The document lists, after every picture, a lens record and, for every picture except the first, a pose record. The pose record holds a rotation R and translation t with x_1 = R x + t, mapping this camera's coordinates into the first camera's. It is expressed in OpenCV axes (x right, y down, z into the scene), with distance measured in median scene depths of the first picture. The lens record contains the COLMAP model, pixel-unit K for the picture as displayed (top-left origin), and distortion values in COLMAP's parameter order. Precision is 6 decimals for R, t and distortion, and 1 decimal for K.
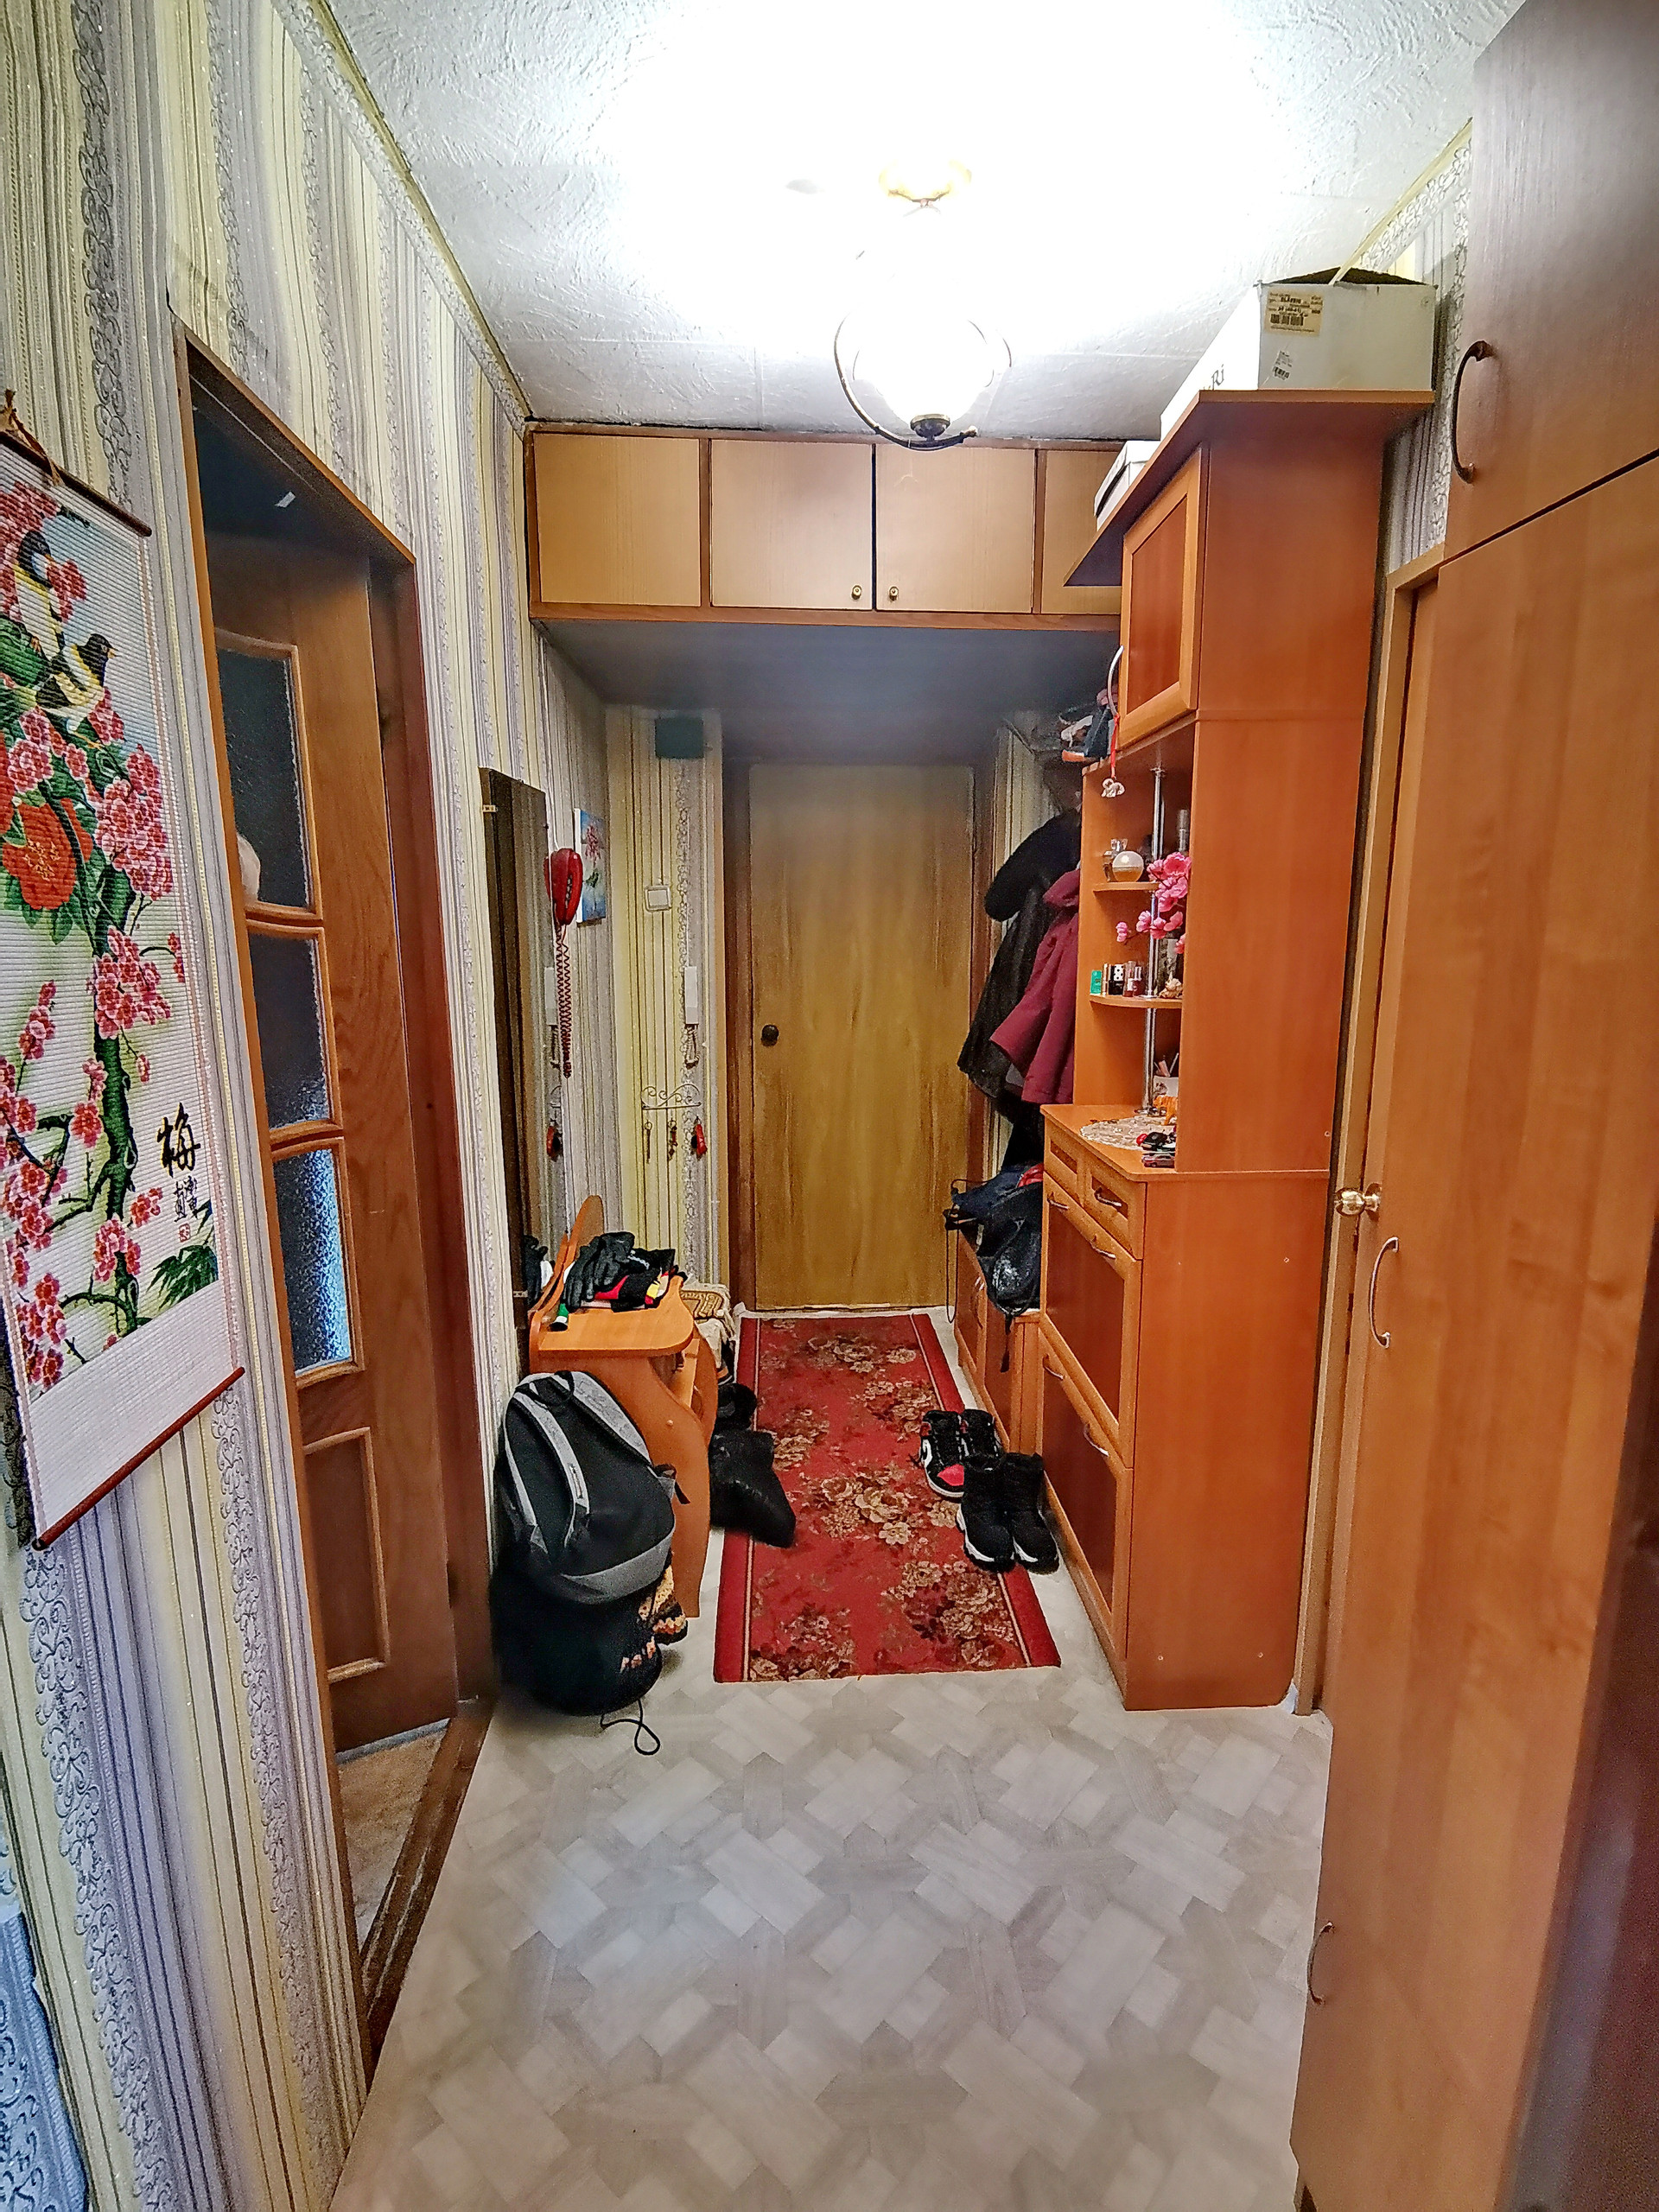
lens RADIAL K [[1073.9, 0, 835.4], [0, 1073.9, 1114.2], [0, 0, 1]] dist [0.006149, -0.011493]
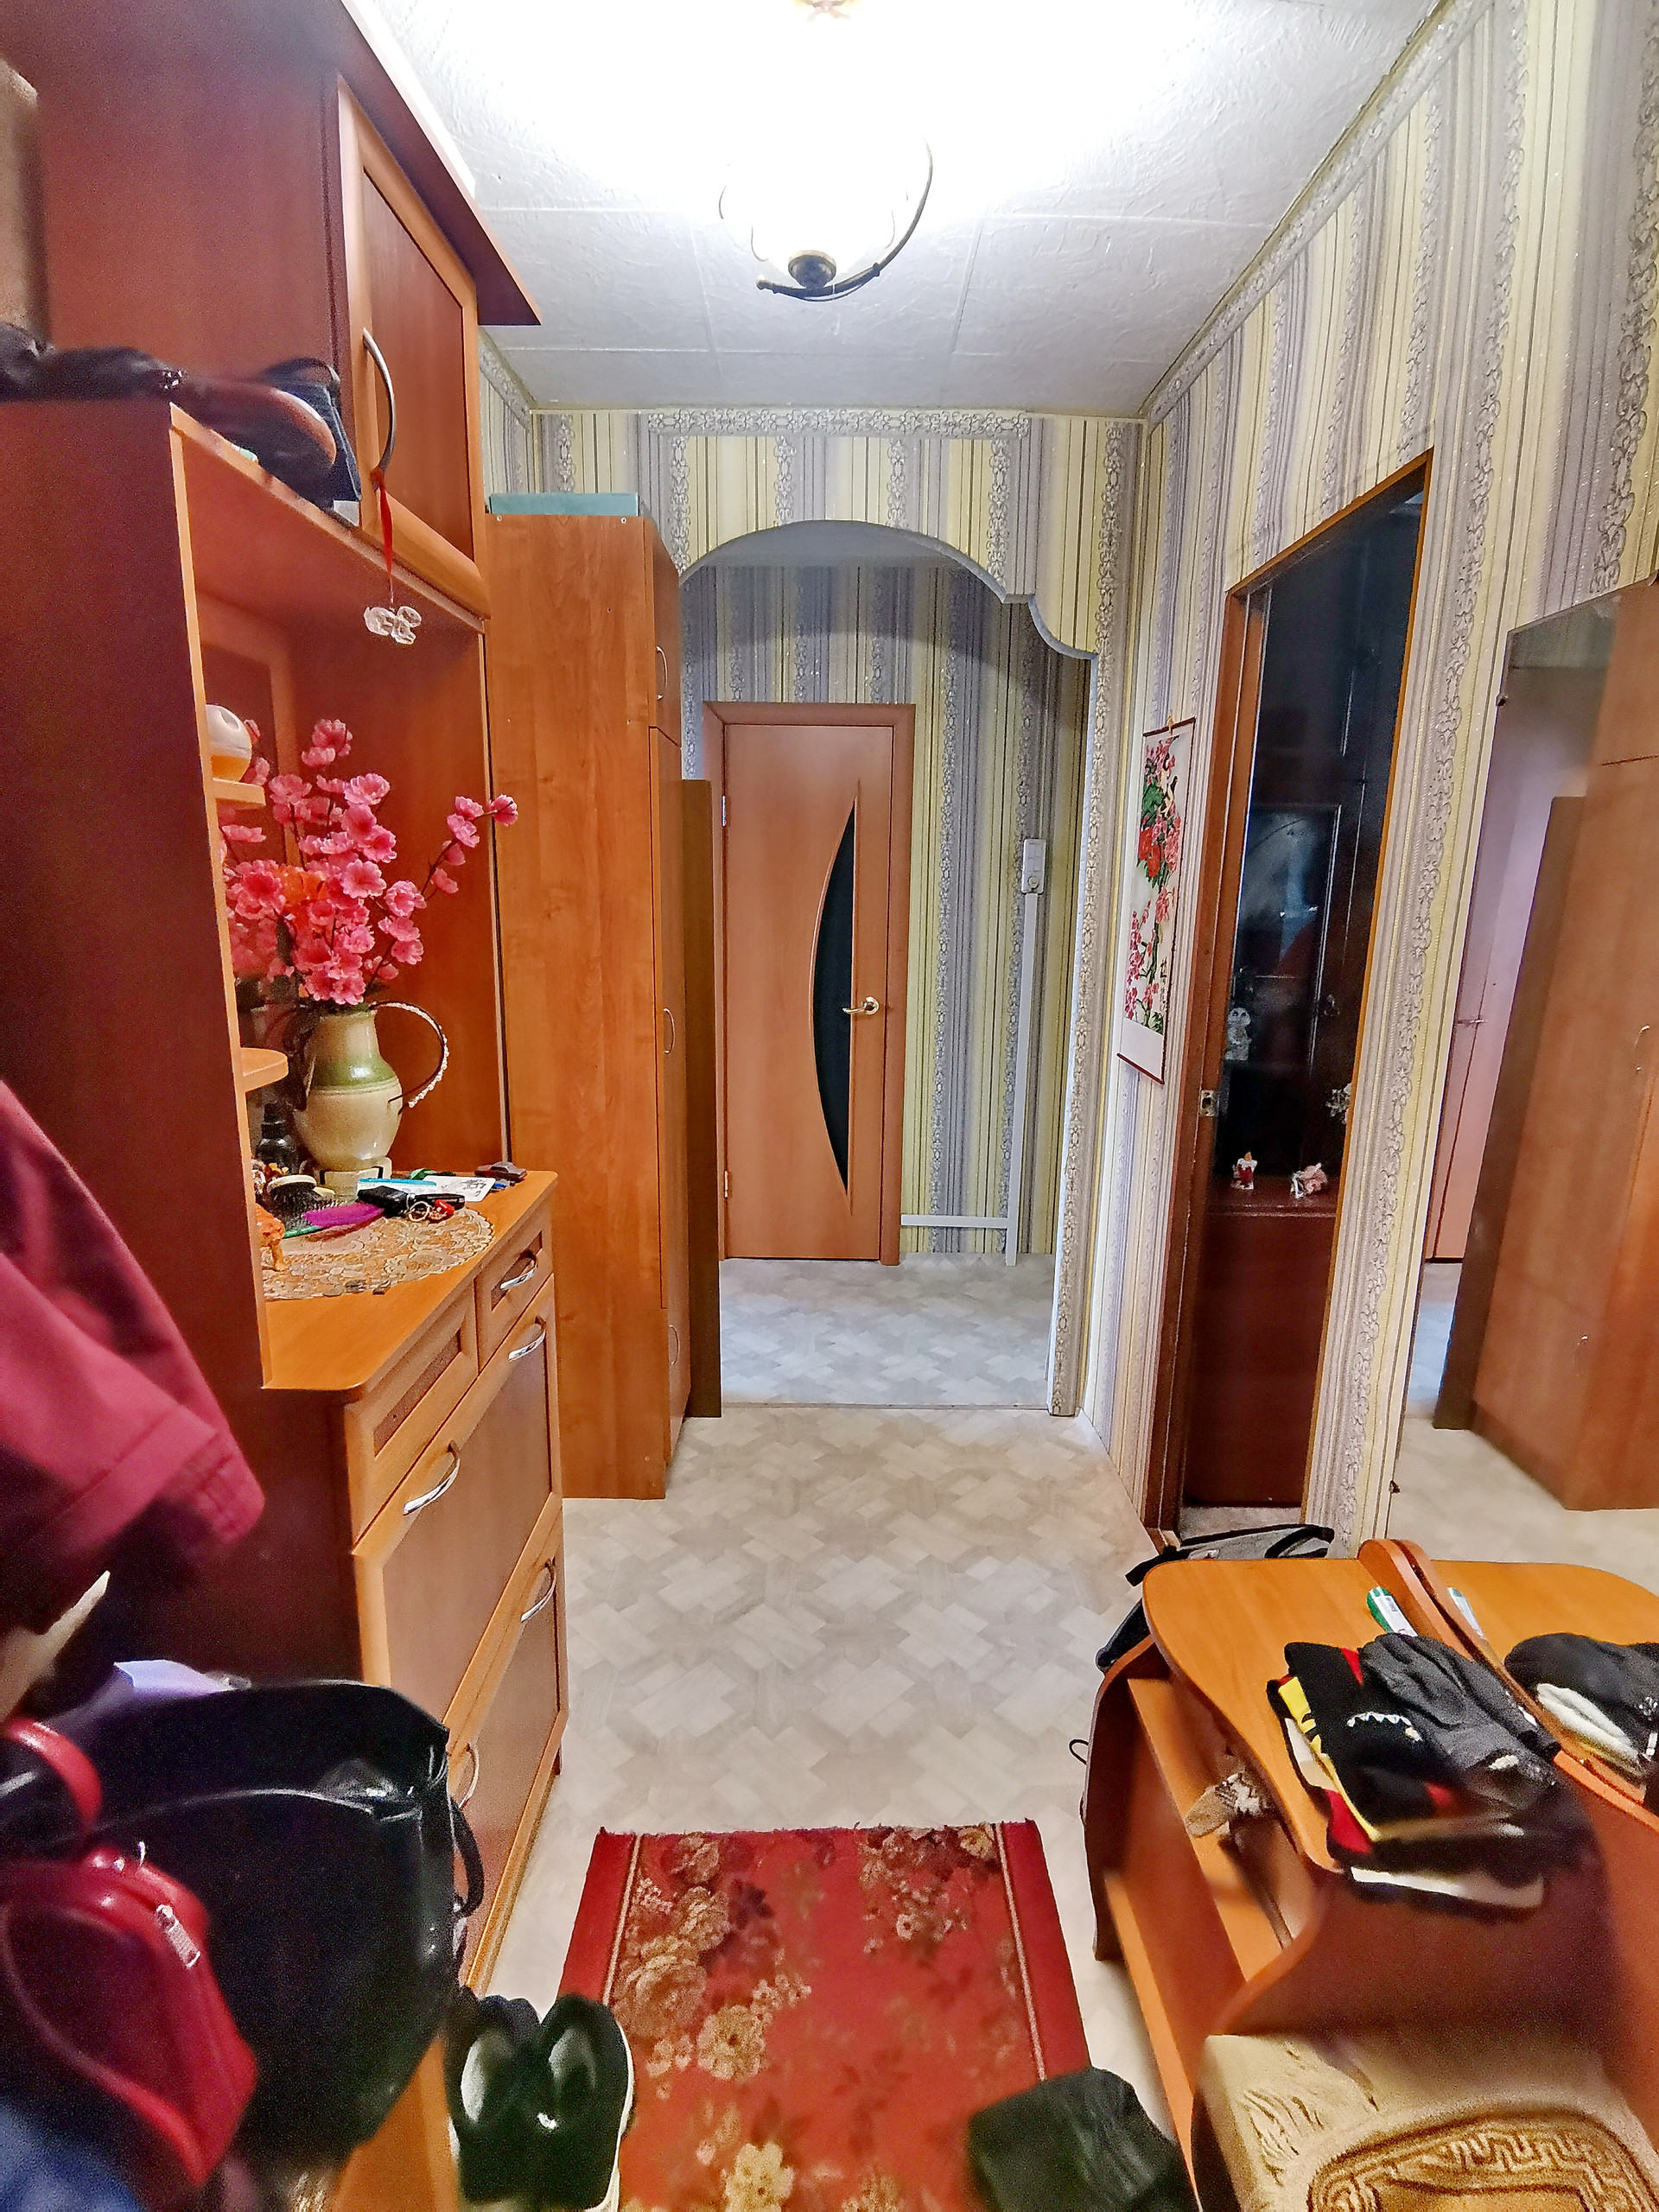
lens RADIAL K [[1073.9, 0, 832.5], [0, 1073.9, 1103.4], [0, 0, 1]] dist [0.006149, -0.011493]
pose [[-0.998656, -0.022521, 0.046676, 0.014947], [-0.002956, 0.923931, 0.382548, -0.285642], [-0.051740, 0.381895, -0.922756, 1.538627]]
